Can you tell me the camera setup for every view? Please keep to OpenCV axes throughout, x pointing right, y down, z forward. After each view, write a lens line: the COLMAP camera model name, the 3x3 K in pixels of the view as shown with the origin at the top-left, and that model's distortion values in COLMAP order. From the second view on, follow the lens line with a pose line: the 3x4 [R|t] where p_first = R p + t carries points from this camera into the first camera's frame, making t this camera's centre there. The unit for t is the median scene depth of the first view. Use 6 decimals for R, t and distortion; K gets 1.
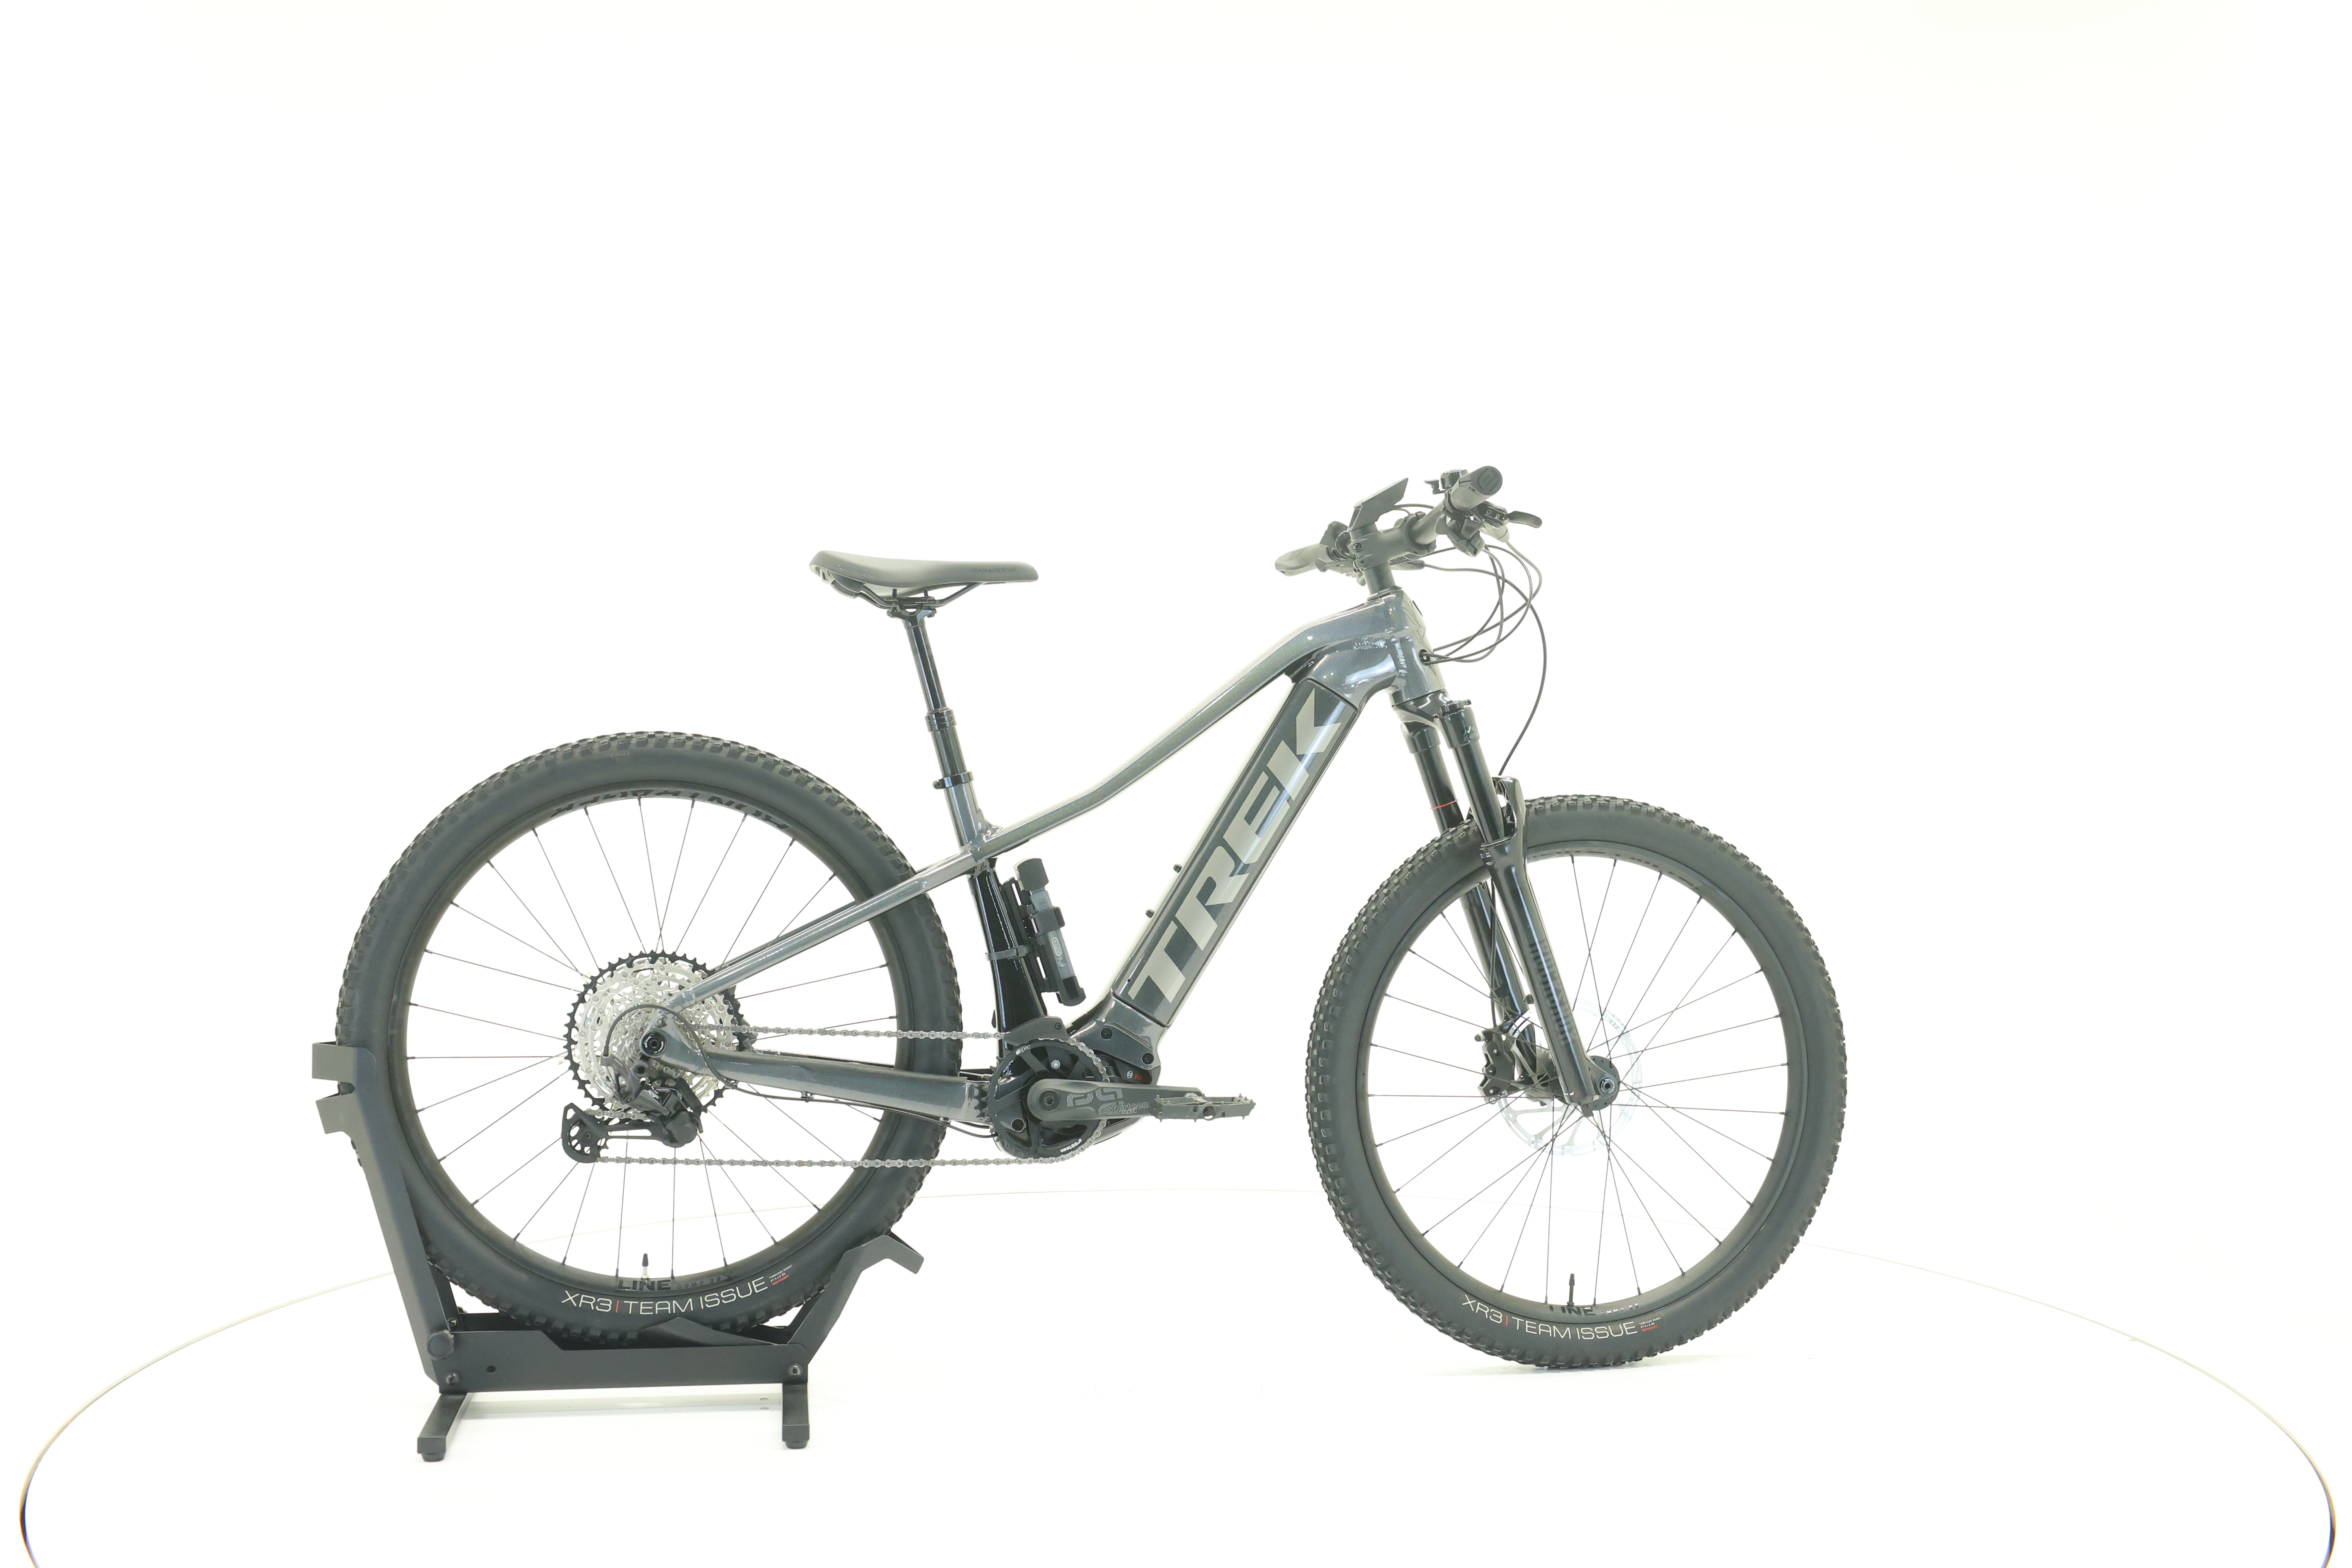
lens RADIAL K [[2482.7, 0, 1178.6], [0, 2482.7, 775.4], [0, 0, 1]] dist [0.008162, 0.000000]
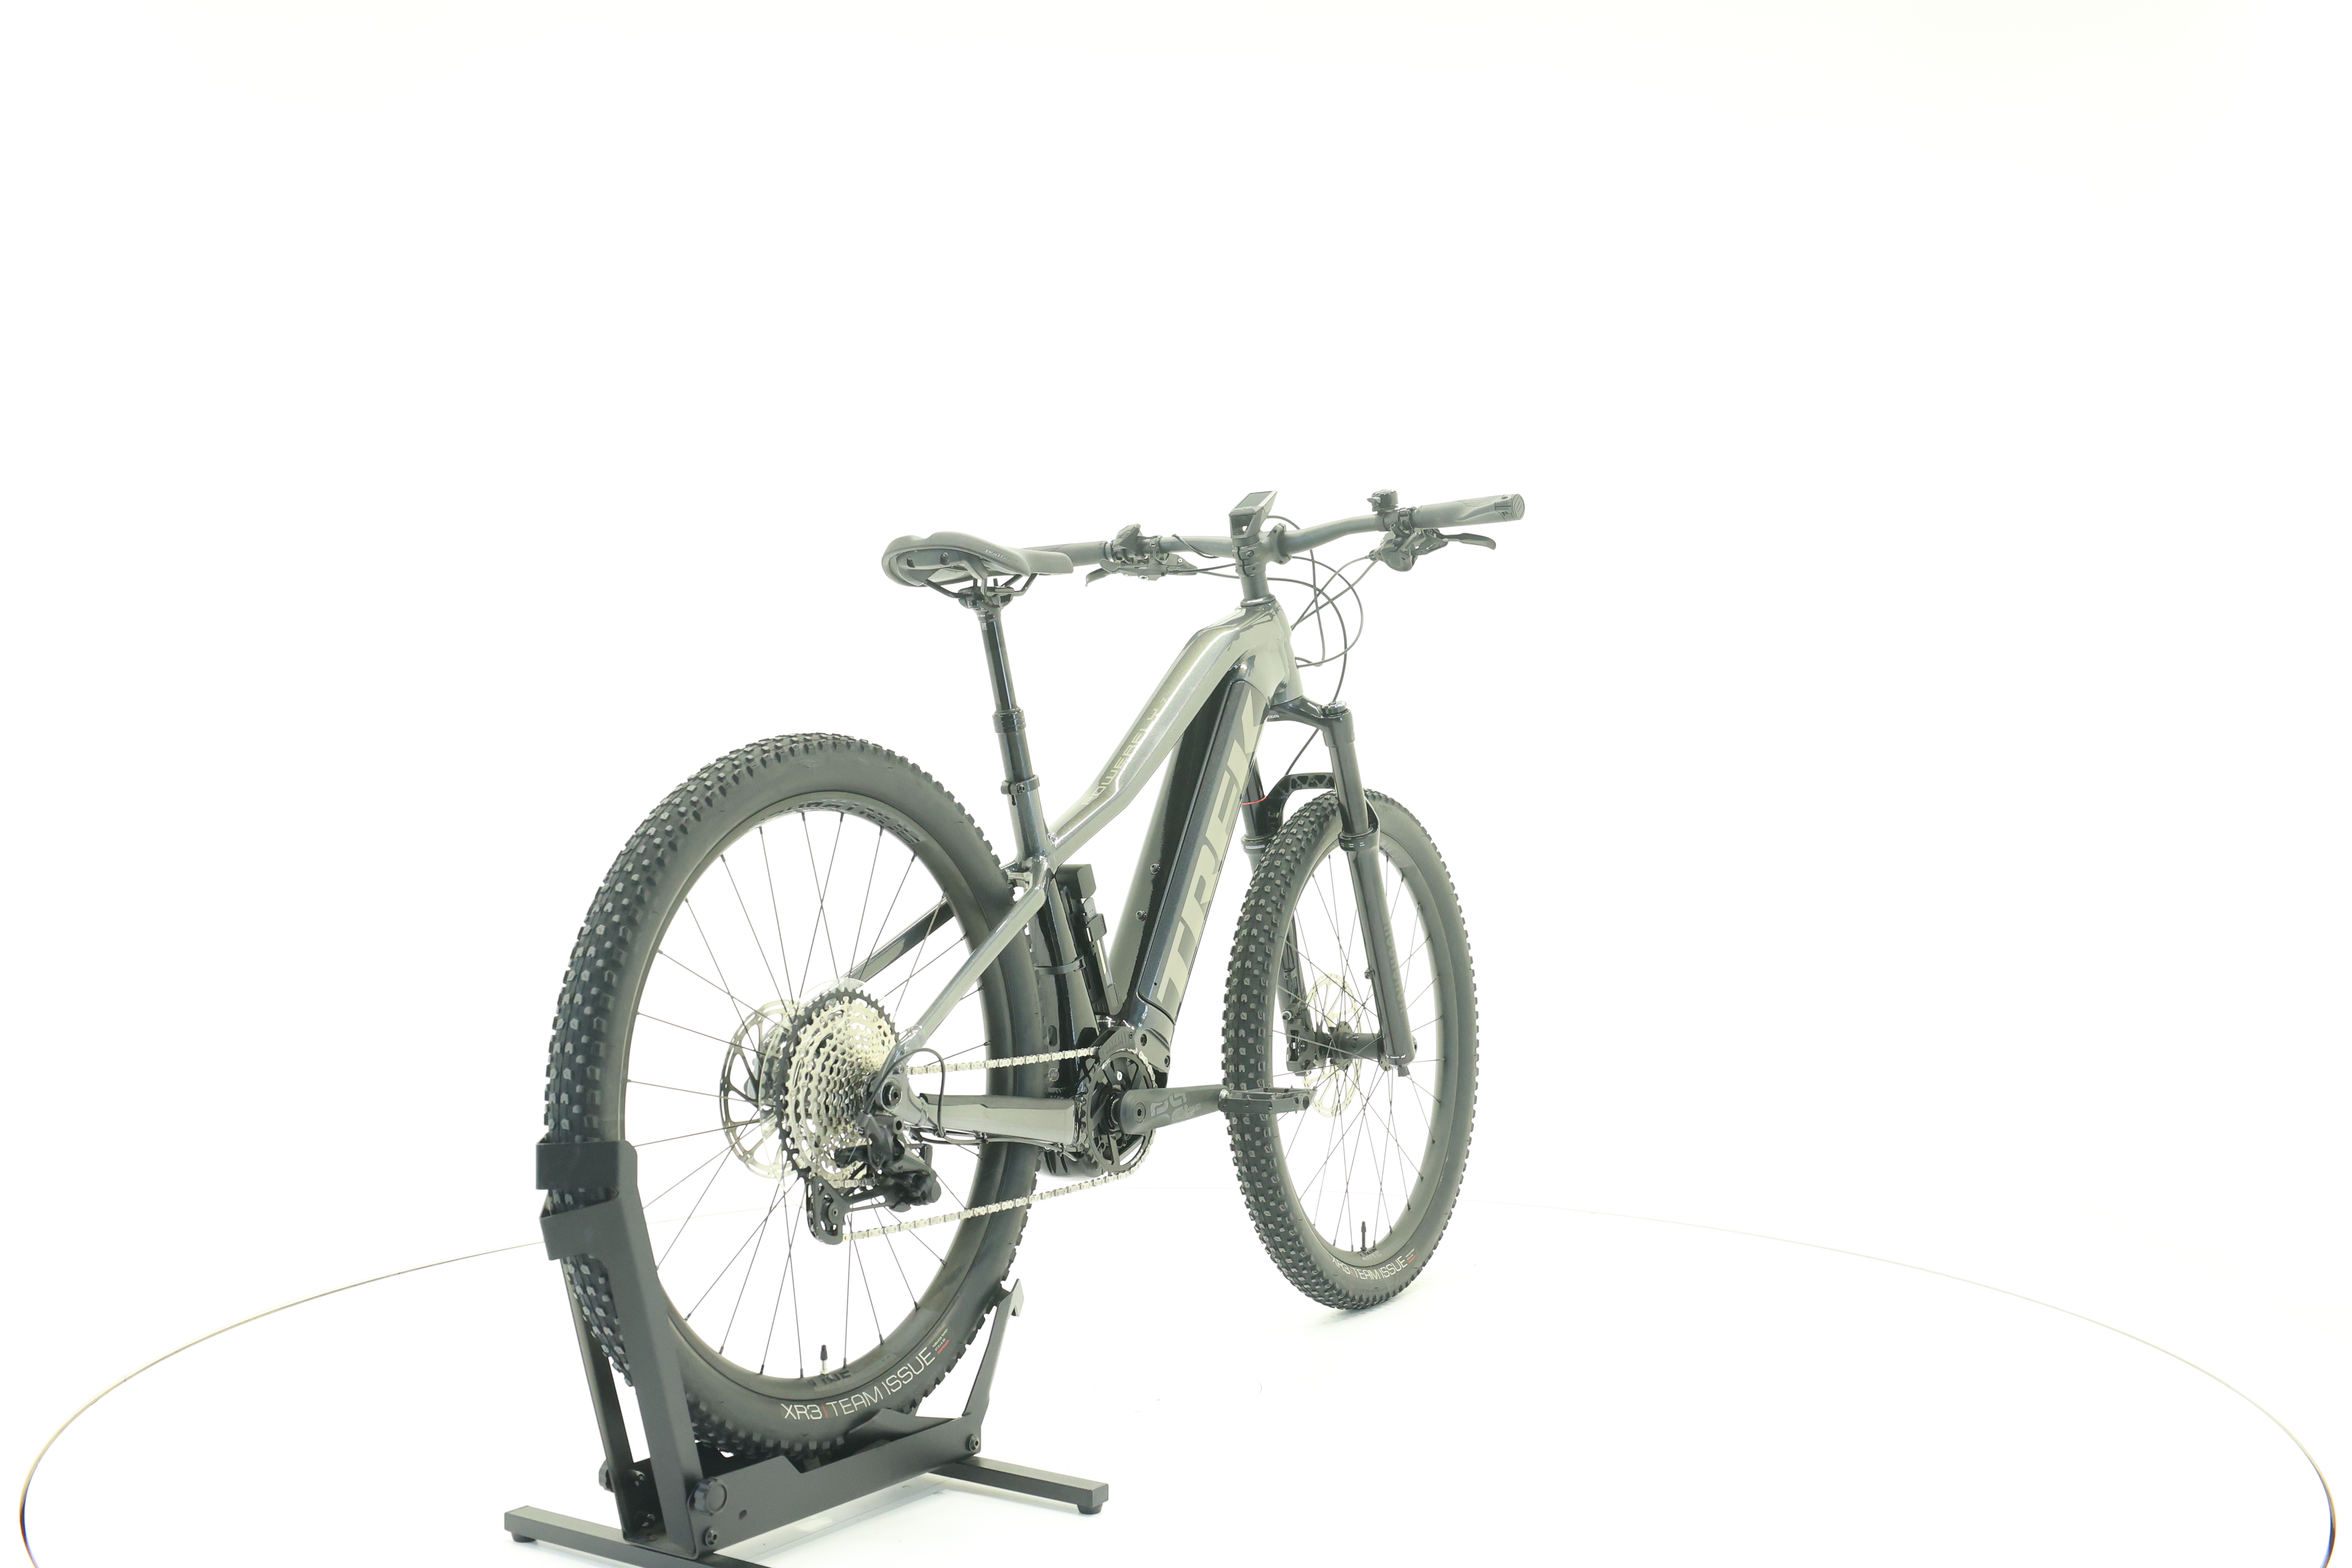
lens RADIAL K [[2482.7, 0, 1166.0], [0, 2482.7, 783.0], [0, 0, 1]] dist [0.008162, 0.000000]
pose [[0.683078, -0.016550, 0.730158, -0.736324], [0.010508, 0.999862, 0.012832, -0.009982], [-0.730270, -0.001092, 0.683158, 0.323578]]
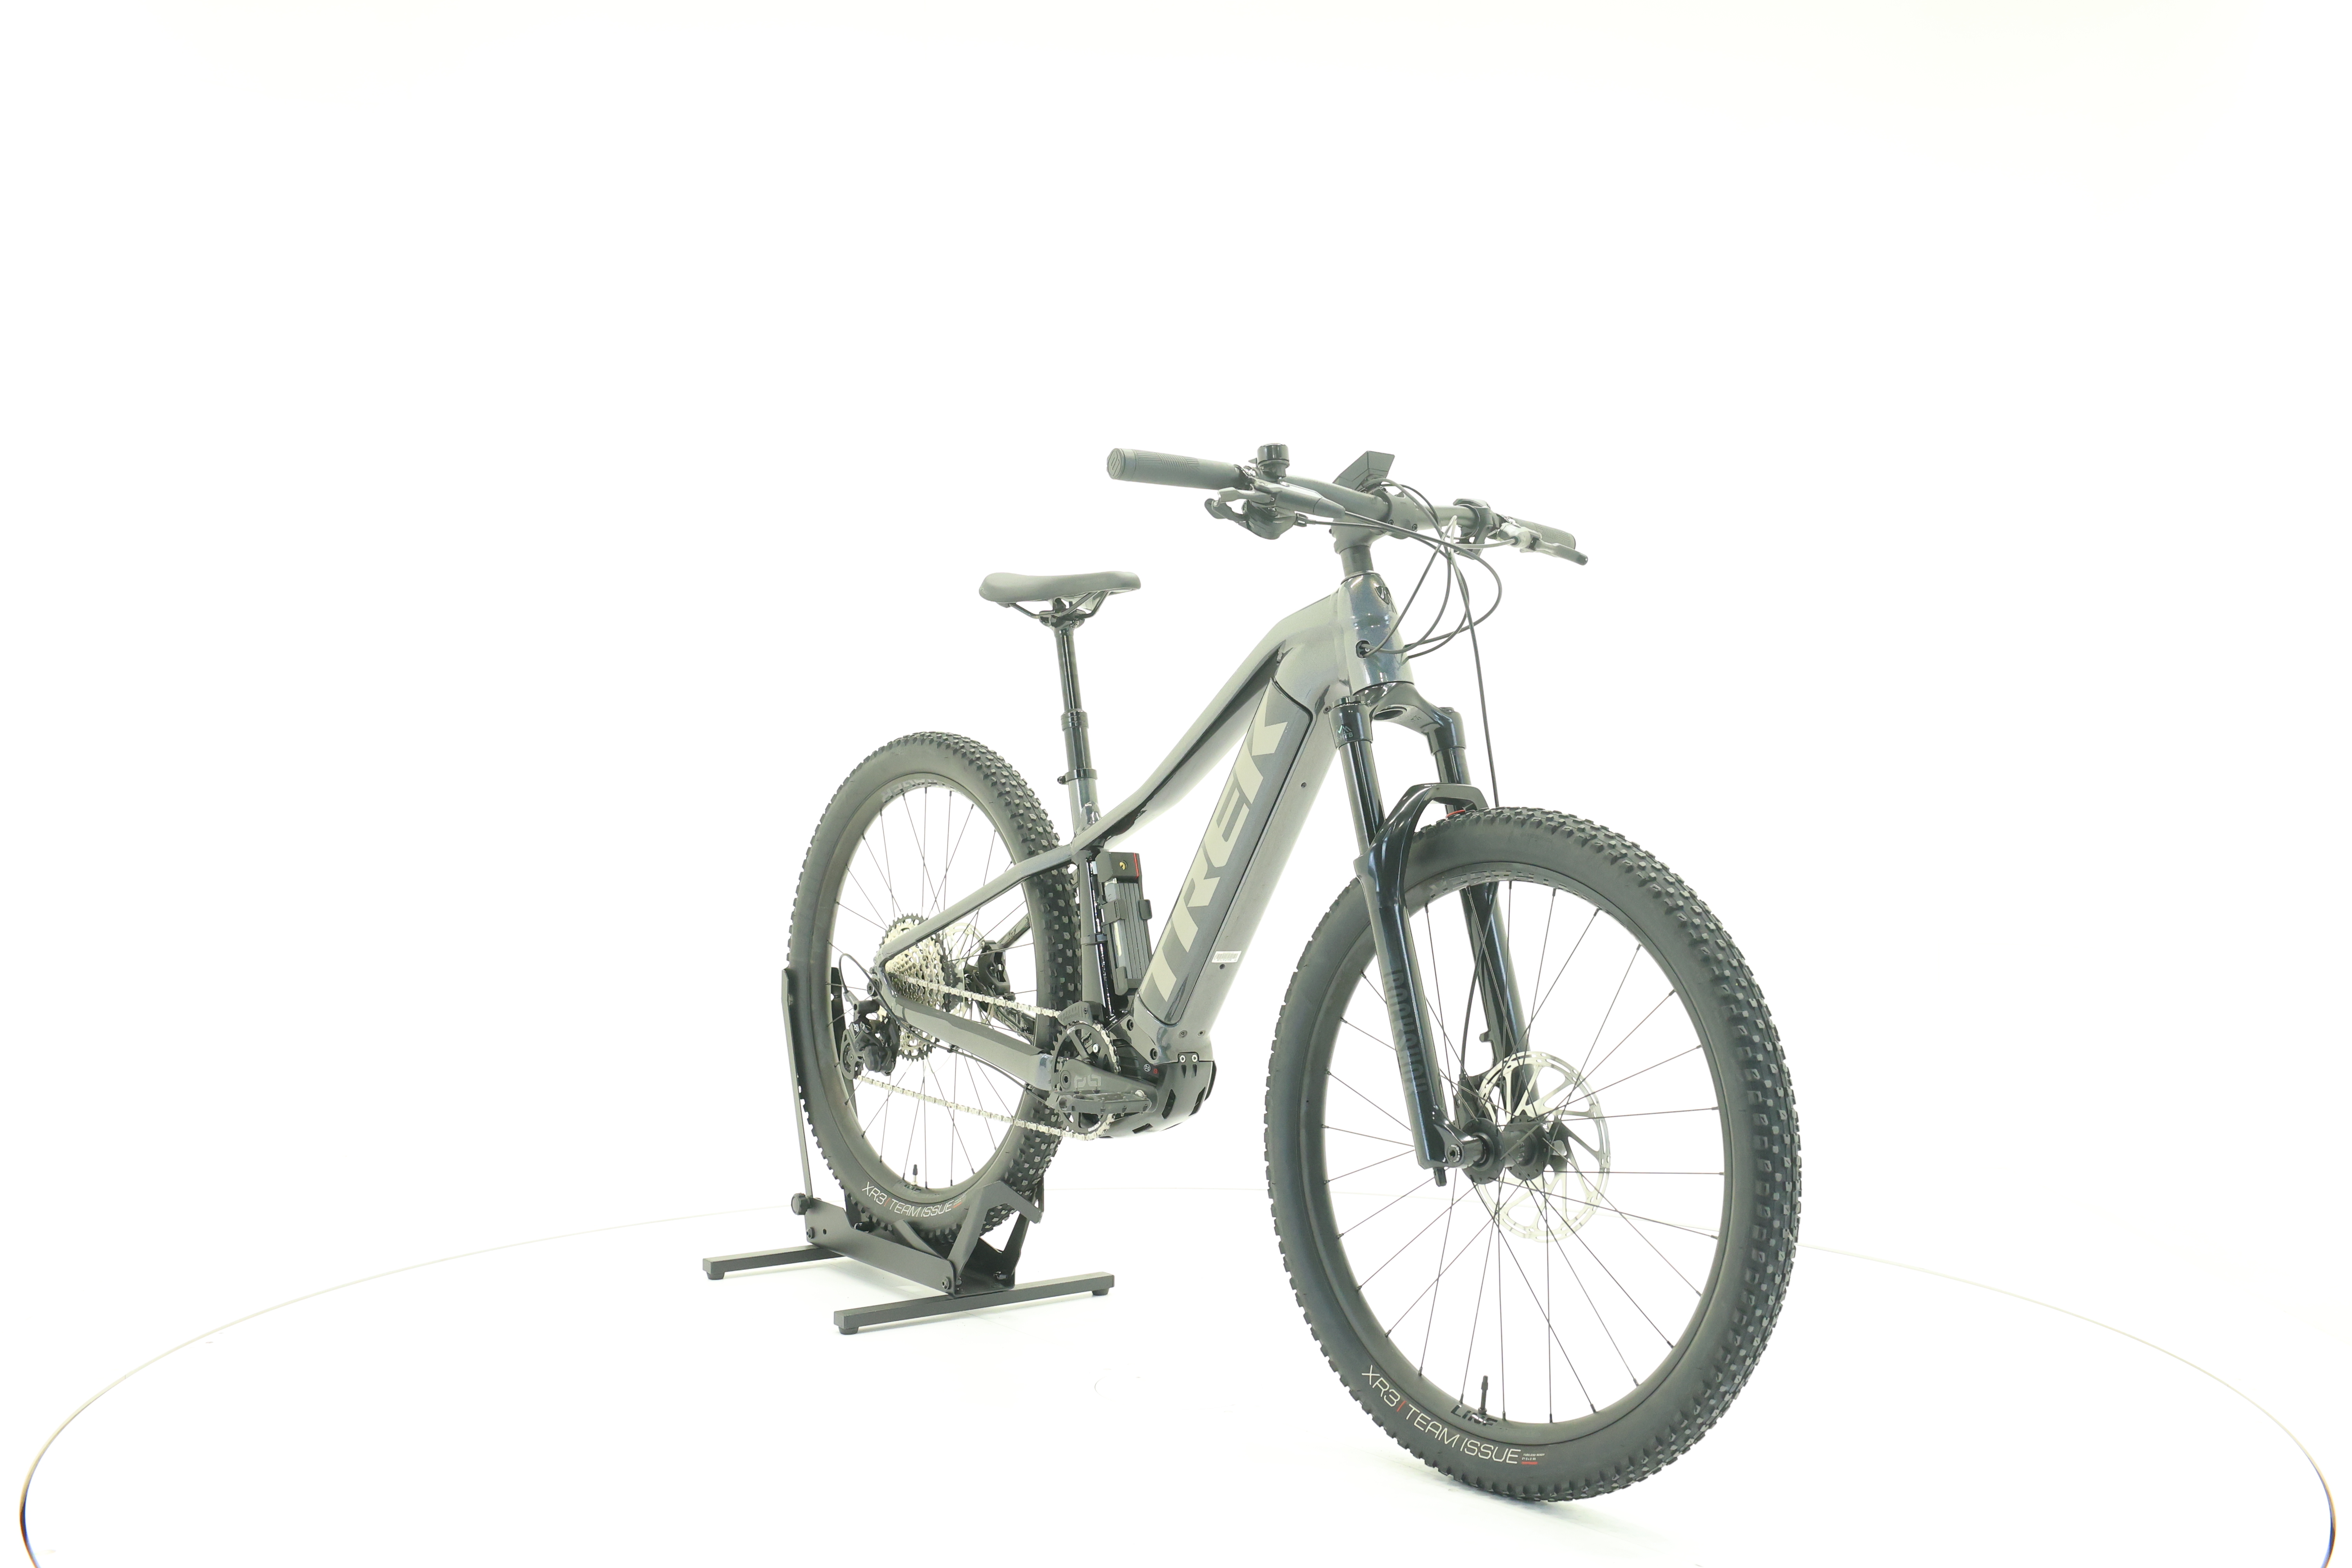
lens RADIAL K [[2482.7, 0, 1193.2], [0, 2482.7, 786.6], [0, 0, 1]] dist [0.008162, 0.000000]
pose [[0.467037, 0.018601, -0.884042, 0.891021], [-0.017065, 0.999782, 0.012021, -0.007791], [0.884073, 0.009472, 0.467252, 0.540217]]
